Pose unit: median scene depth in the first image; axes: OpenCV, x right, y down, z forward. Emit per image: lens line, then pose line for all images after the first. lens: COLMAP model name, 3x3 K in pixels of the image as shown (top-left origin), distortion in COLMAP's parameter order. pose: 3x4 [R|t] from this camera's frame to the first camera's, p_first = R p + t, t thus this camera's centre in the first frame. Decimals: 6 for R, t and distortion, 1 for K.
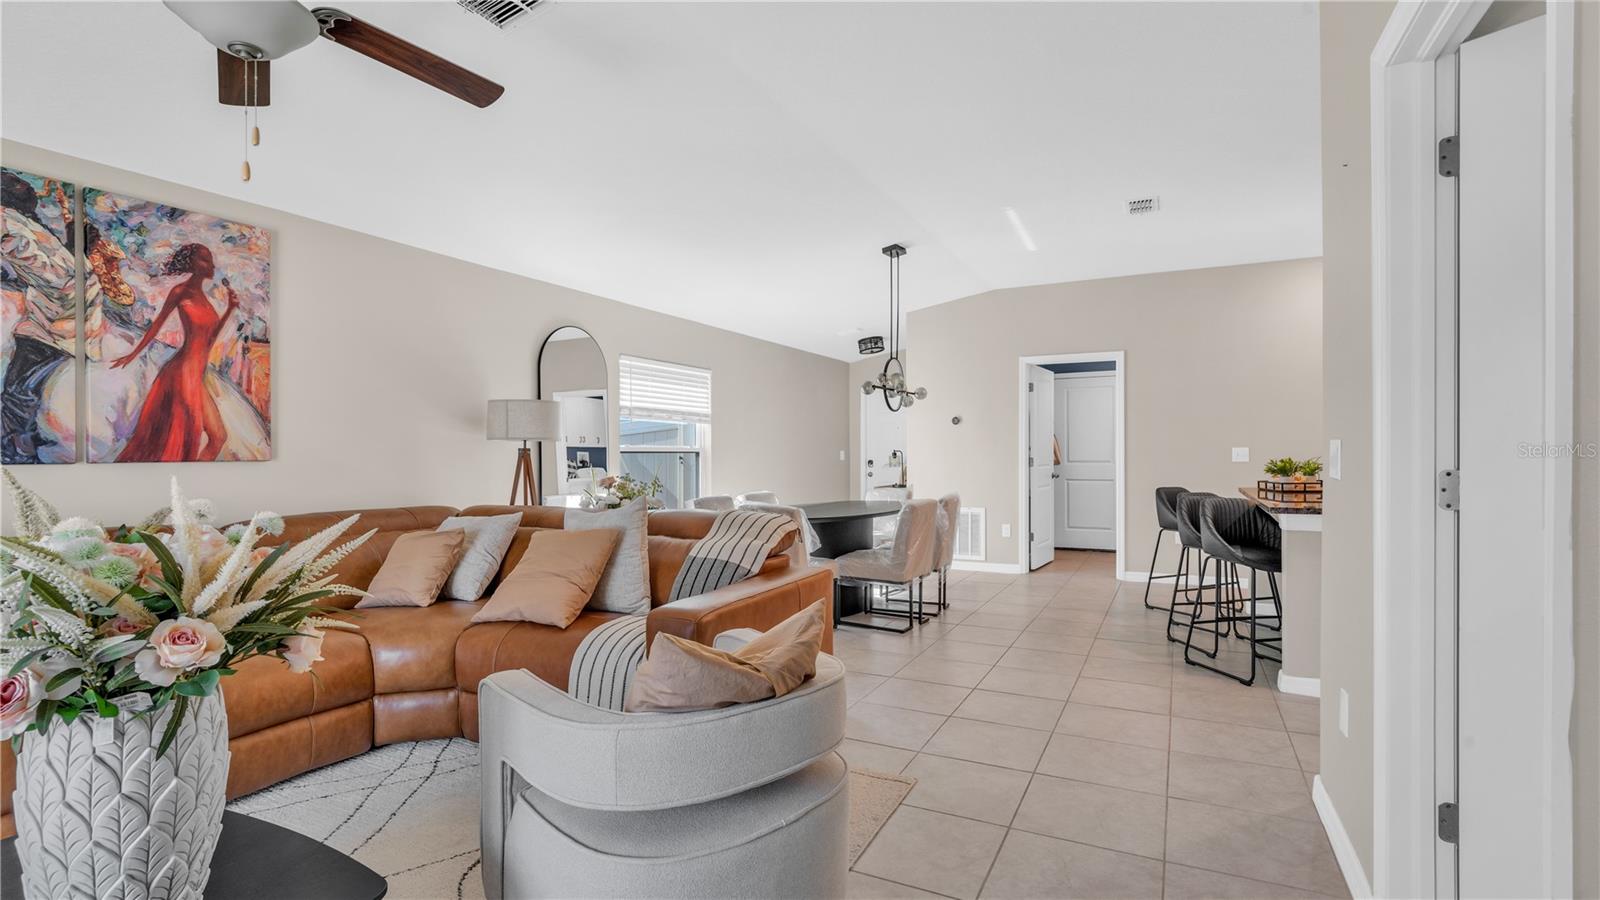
lens RADIAL K [[750.6, 0, 808.3], [0, 750.6, 451.5], [0, 0, 1]] dist [0.002283, 0.001780]
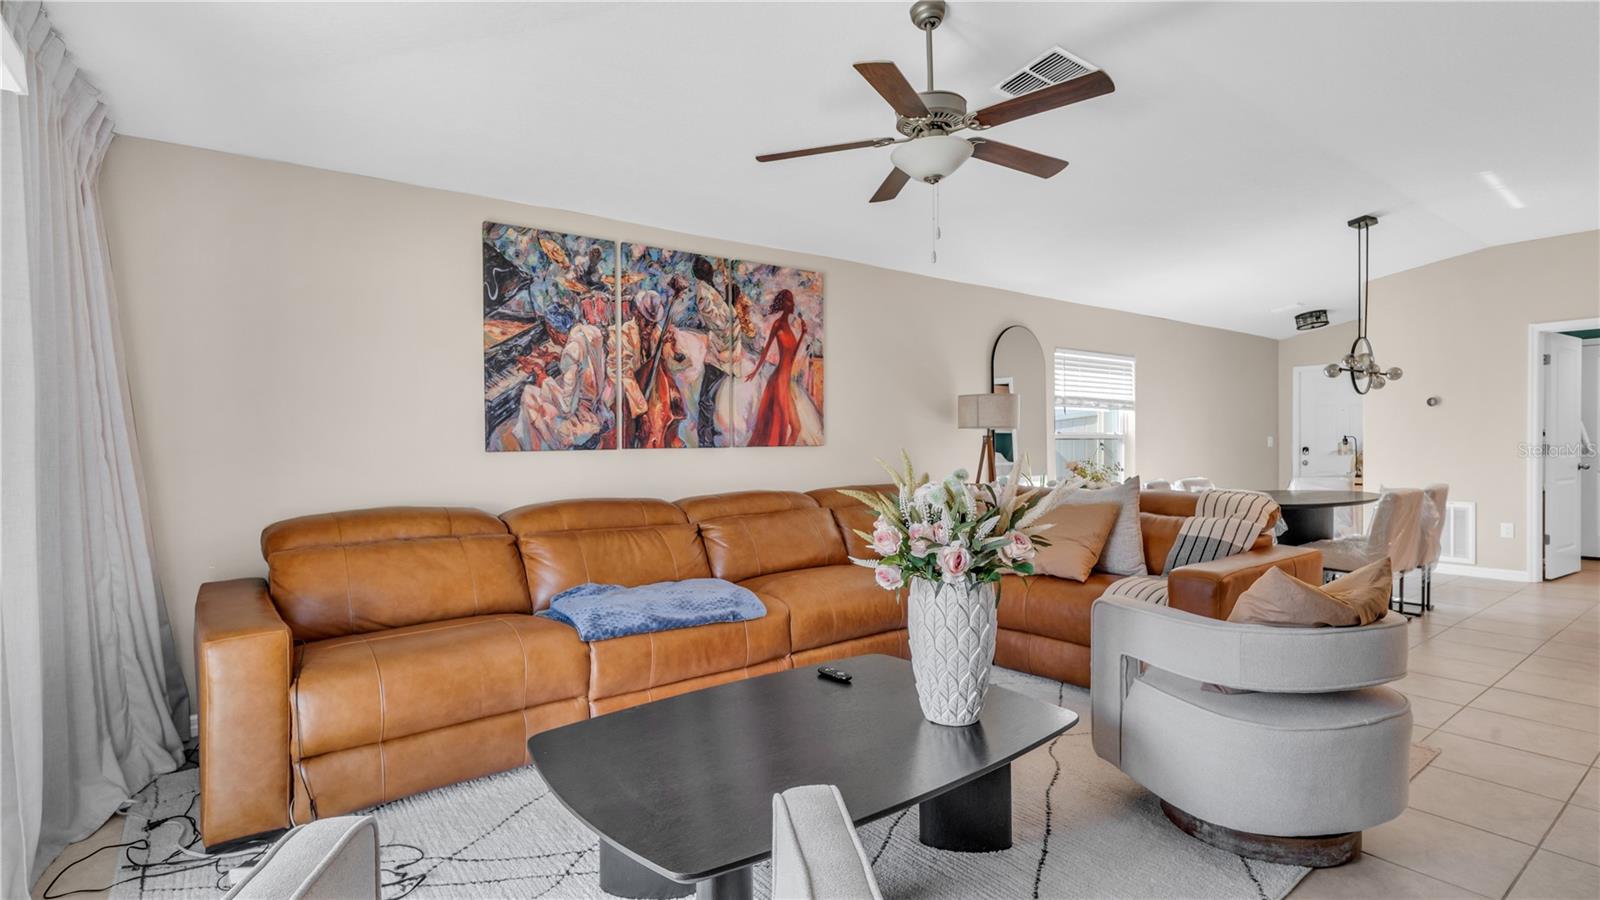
lens RADIAL K [[781.5, 0, 811.3], [0, 781.5, 447.4], [0, 0, 1]] dist [-0.023585, 0.016238]
pose [[0.901214, 0.002317, -0.433367, -0.140285], [0.002803, 0.999934, 0.011177, -0.000353], [0.433365, -0.011287, 0.901148, -0.274951]]
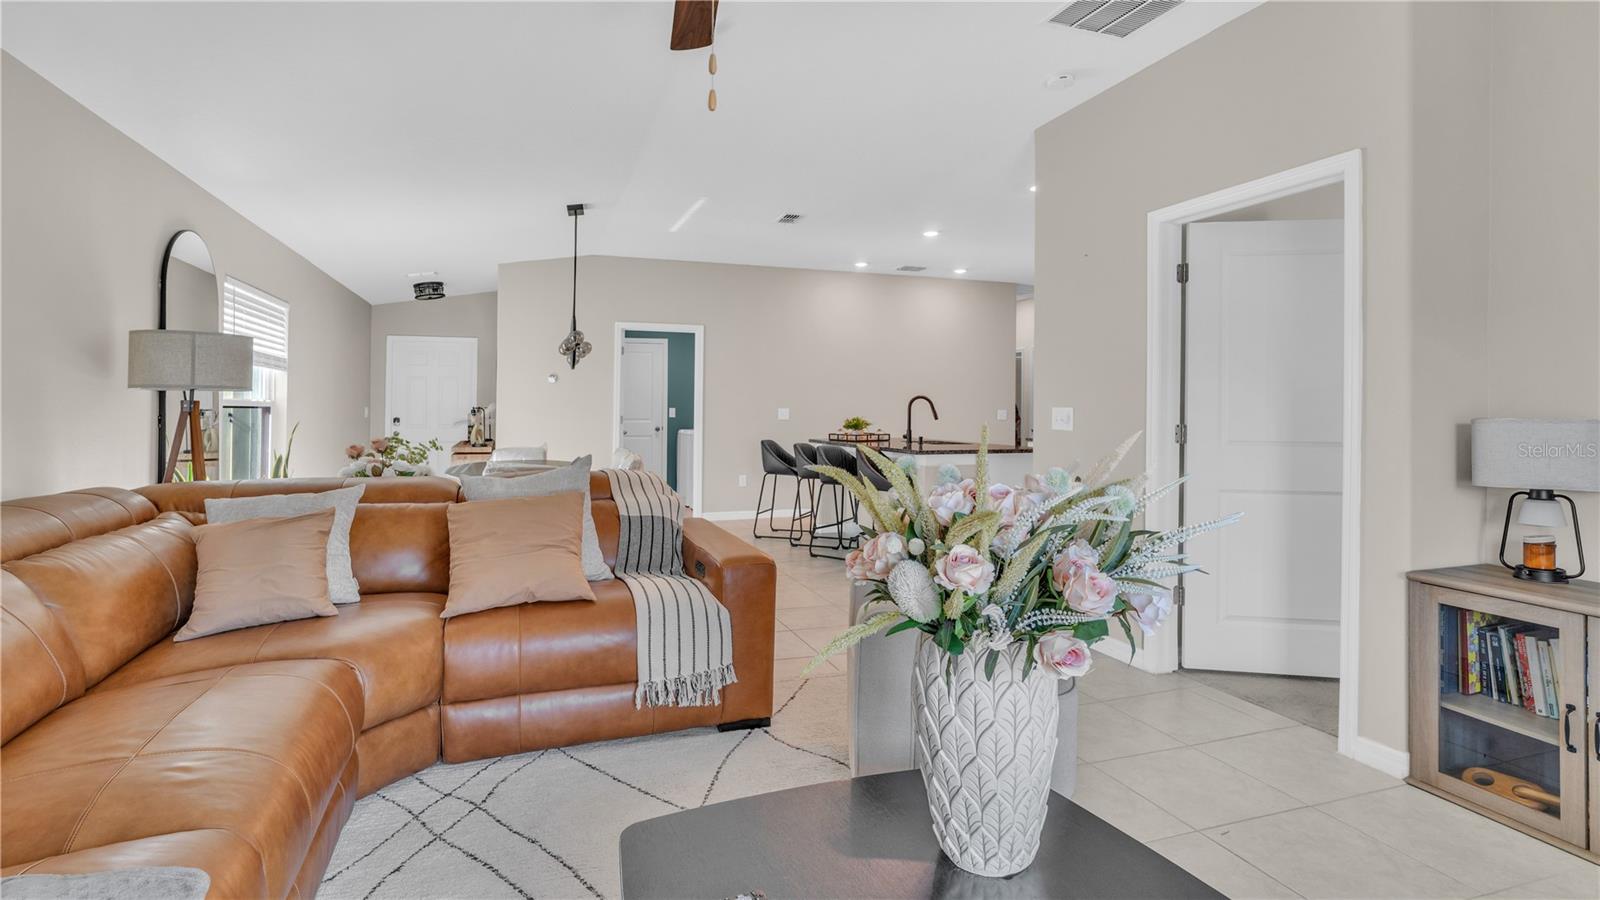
lens RADIAL K [[757.2, 0, 777.7], [0, 757.2, 405.1], [0, 0, 1]] dist [-0.020348, 0.009115]
pose [[0.707470, 0.014023, 0.706605, -0.668508], [-0.010394, 0.999901, -0.009437, 0.001394], [-0.706667, -0.000668, 0.707546, 0.153167]]
